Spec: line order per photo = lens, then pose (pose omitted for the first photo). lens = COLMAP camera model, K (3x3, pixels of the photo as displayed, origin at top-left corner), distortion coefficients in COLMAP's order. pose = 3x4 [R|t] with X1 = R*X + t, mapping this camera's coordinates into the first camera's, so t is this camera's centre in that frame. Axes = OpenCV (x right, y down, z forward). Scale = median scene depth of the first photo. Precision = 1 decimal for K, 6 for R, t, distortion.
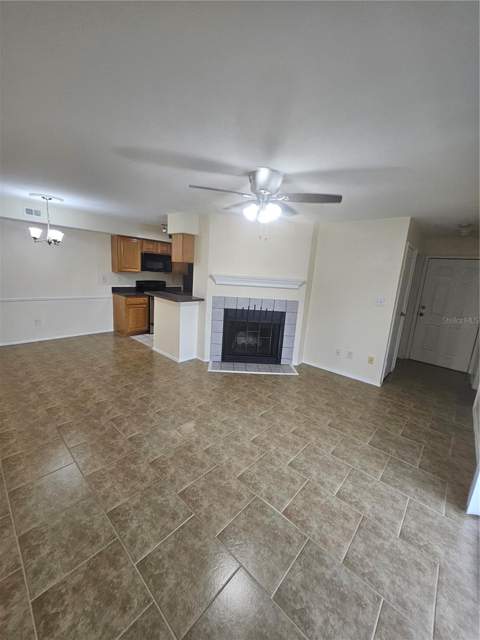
lens RADIAL K [[248.4, 0, 238.5], [0, 248.4, 319.3], [0, 0, 1]] dist [0.002183, 0.000274]
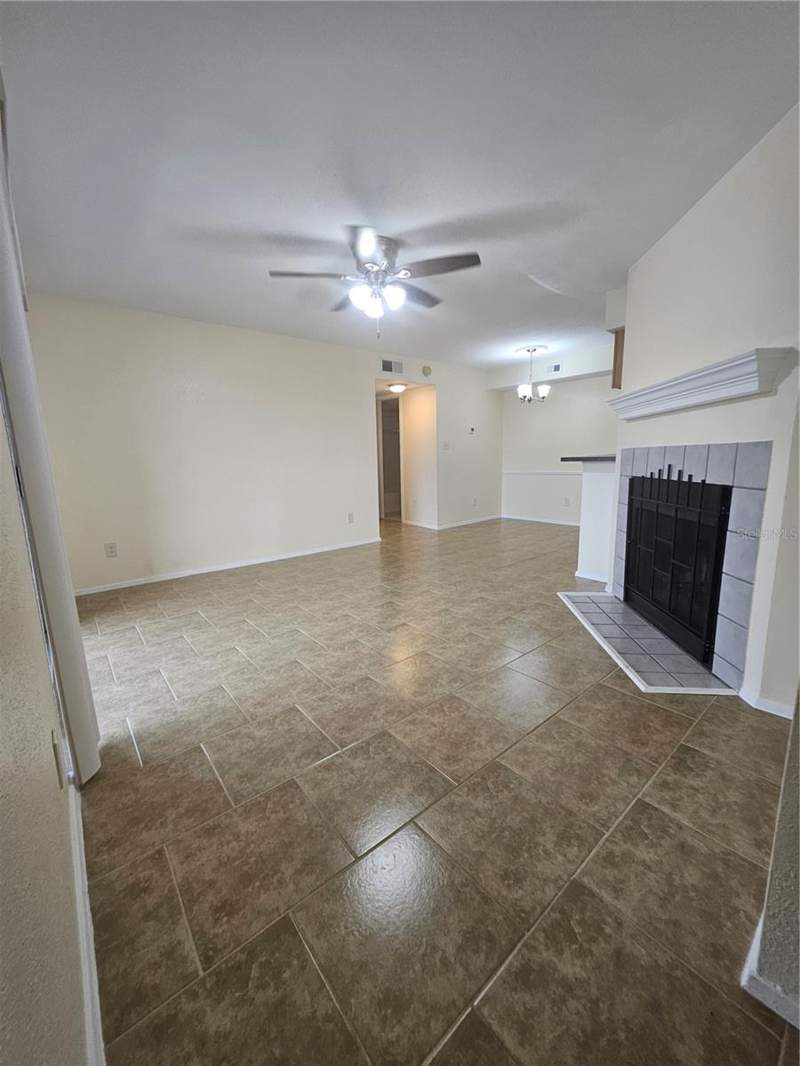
lens RADIAL K [[413.8, 0, 397.5], [0, 413.8, 531.8], [0, 0, 1]] dist [0.002183, 0.000274]
pose [[-0.137679, 0.112030, -0.984121, 1.211185], [-0.179158, 0.974377, 0.135985, 0.041517], [0.974139, 0.195036, -0.114080, 1.201685]]
